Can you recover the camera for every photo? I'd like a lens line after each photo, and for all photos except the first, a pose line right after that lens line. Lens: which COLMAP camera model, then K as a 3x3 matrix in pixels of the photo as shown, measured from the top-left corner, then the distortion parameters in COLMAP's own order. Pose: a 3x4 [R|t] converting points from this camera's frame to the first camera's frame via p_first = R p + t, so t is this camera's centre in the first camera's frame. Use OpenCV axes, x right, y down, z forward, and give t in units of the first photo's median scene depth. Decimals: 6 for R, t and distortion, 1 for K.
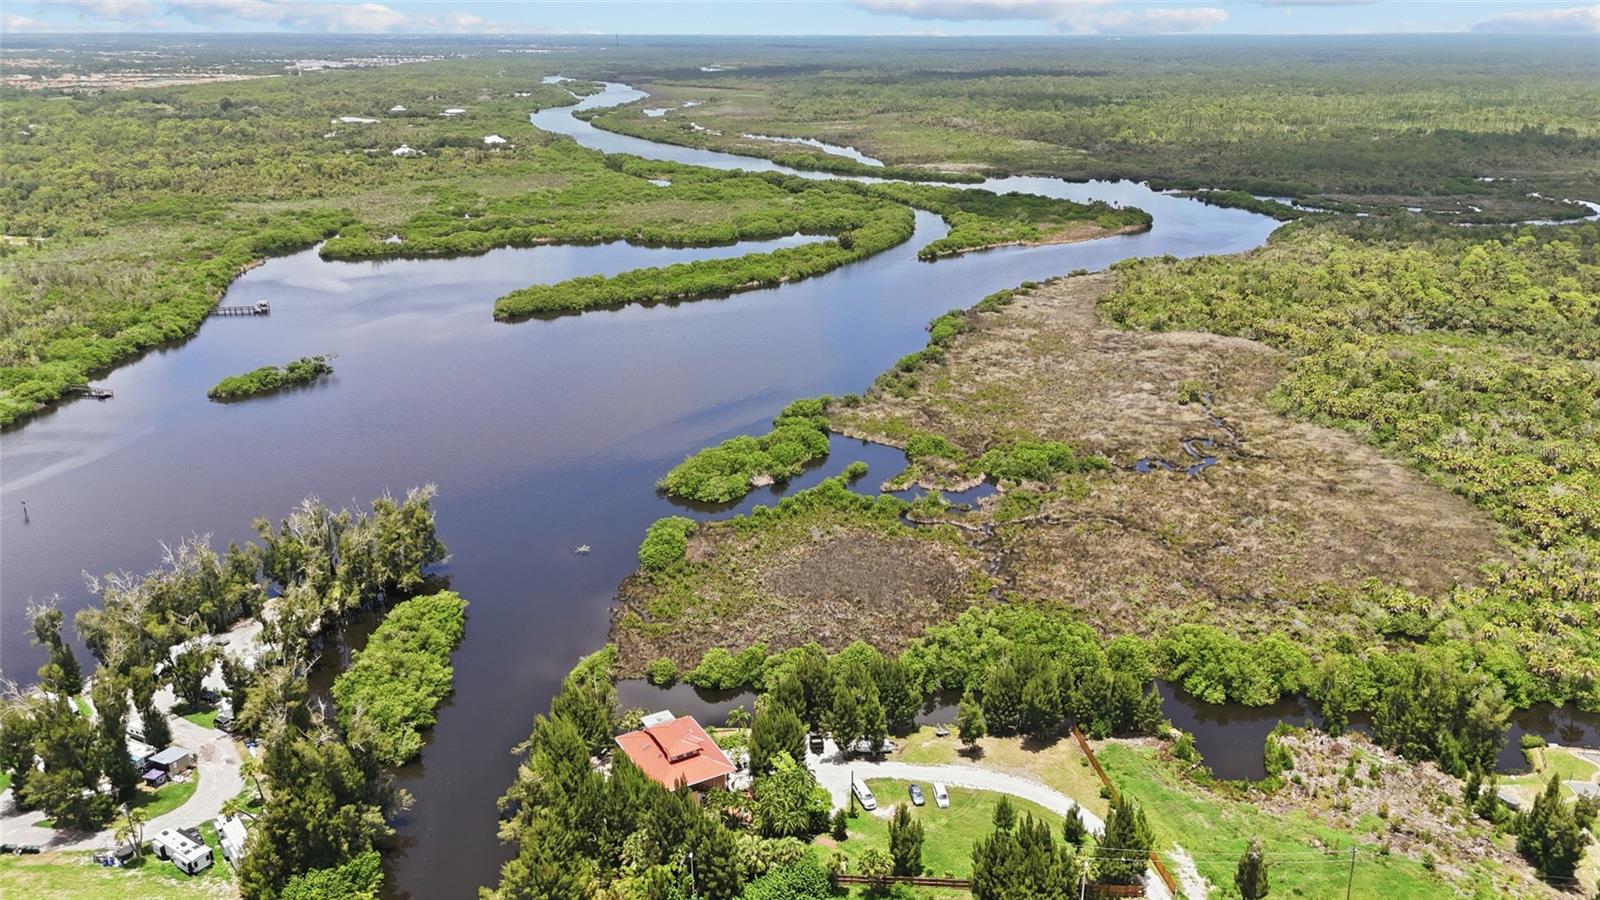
lens RADIAL K [[1174.3, 0, 795.2], [0, 1174.3, 460.3], [0, 0, 1]] dist [0.059627, -0.058463]
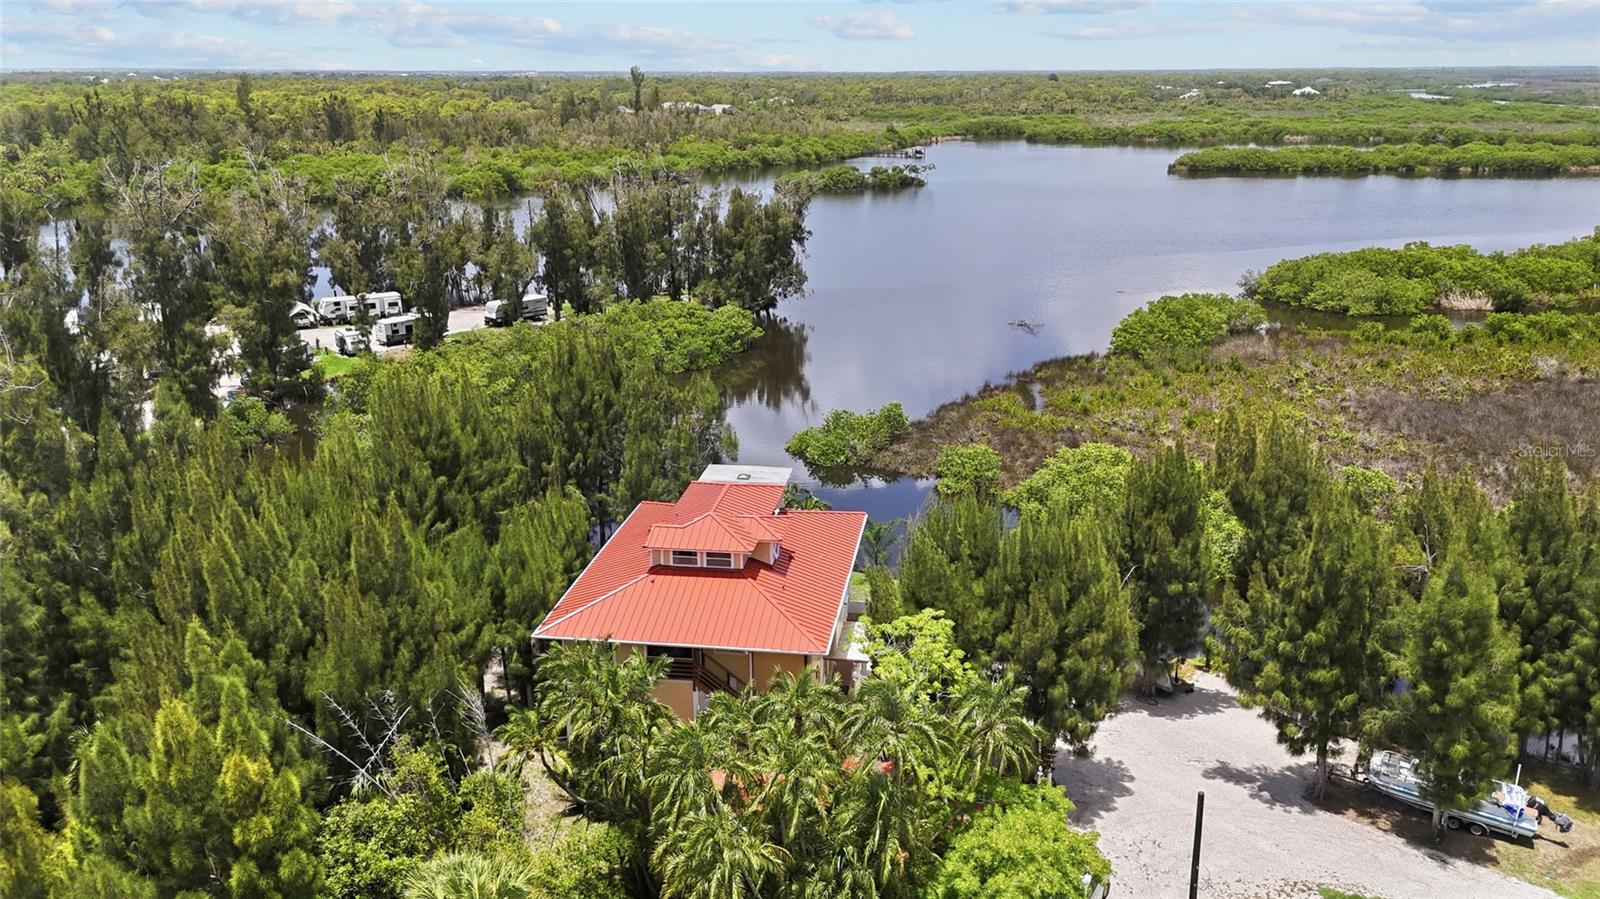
lens RADIAL K [[1174.3, 0, 799.2], [0, 1174.3, 445.0], [0, 0, 1]] dist [0.059627, -0.058463]
pose [[0.785403, 0.180044, -0.592221, 0.037663], [-0.200698, 0.979146, 0.031510, 0.074640], [0.585544, 0.094109, 0.805159, 0.279151]]
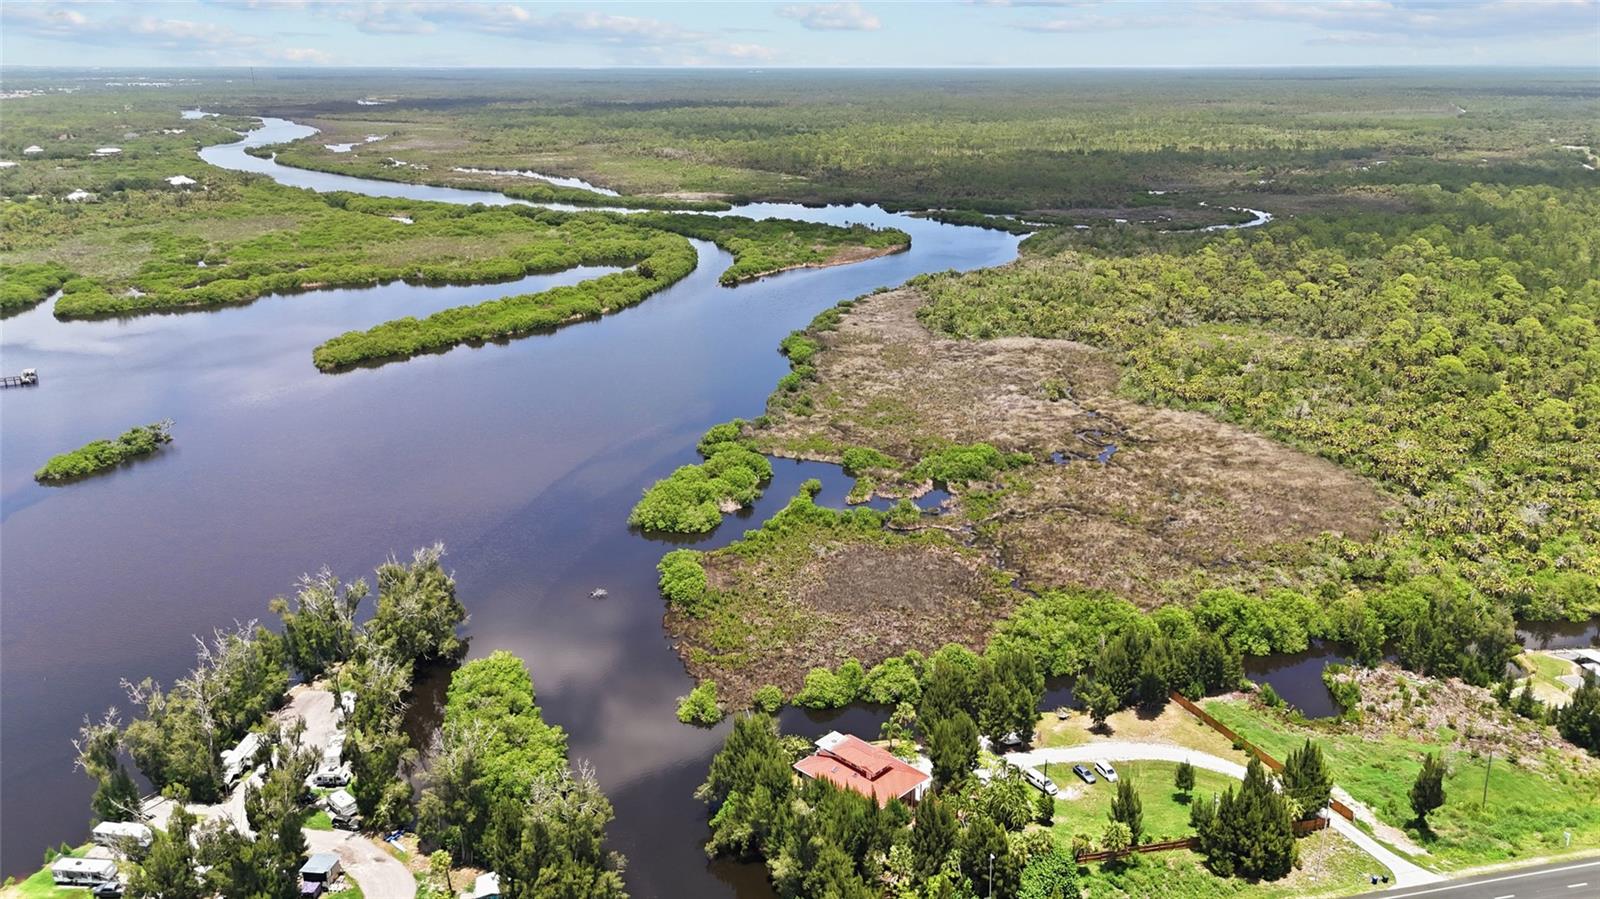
lens RADIAL K [[1174.3, 0, 797.3], [0, 1174.3, 446.2], [0, 0, 1]] dist [0.059627, -0.058463]
pose [[0.960700, -0.088137, 0.263225, -0.147590], [0.097305, 0.995012, -0.021972, -0.004112], [-0.259976, 0.046721, 0.964484, 0.011099]]
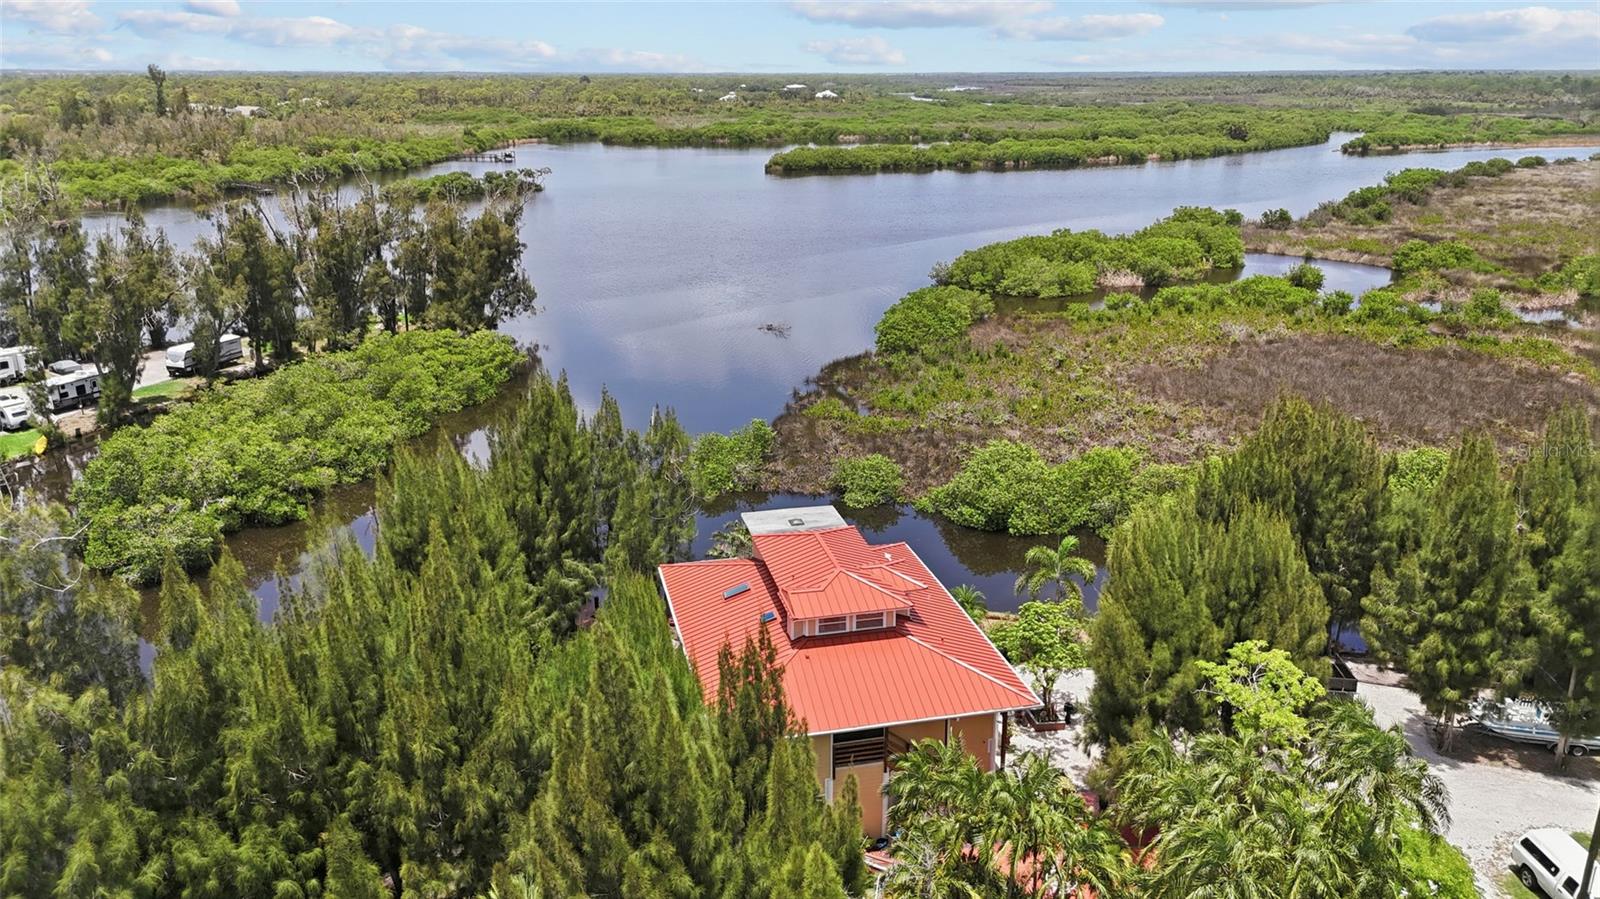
lens RADIAL K [[1174.3, 0, 790.4], [0, 1174.3, 445.2], [0, 0, 1]] dist [0.059627, -0.058463]
pose [[0.959174, 0.080691, -0.271062, -0.013188], [-0.090315, 0.995643, -0.023199, 0.078778], [0.268010, 0.046732, 0.962282, 0.266713]]
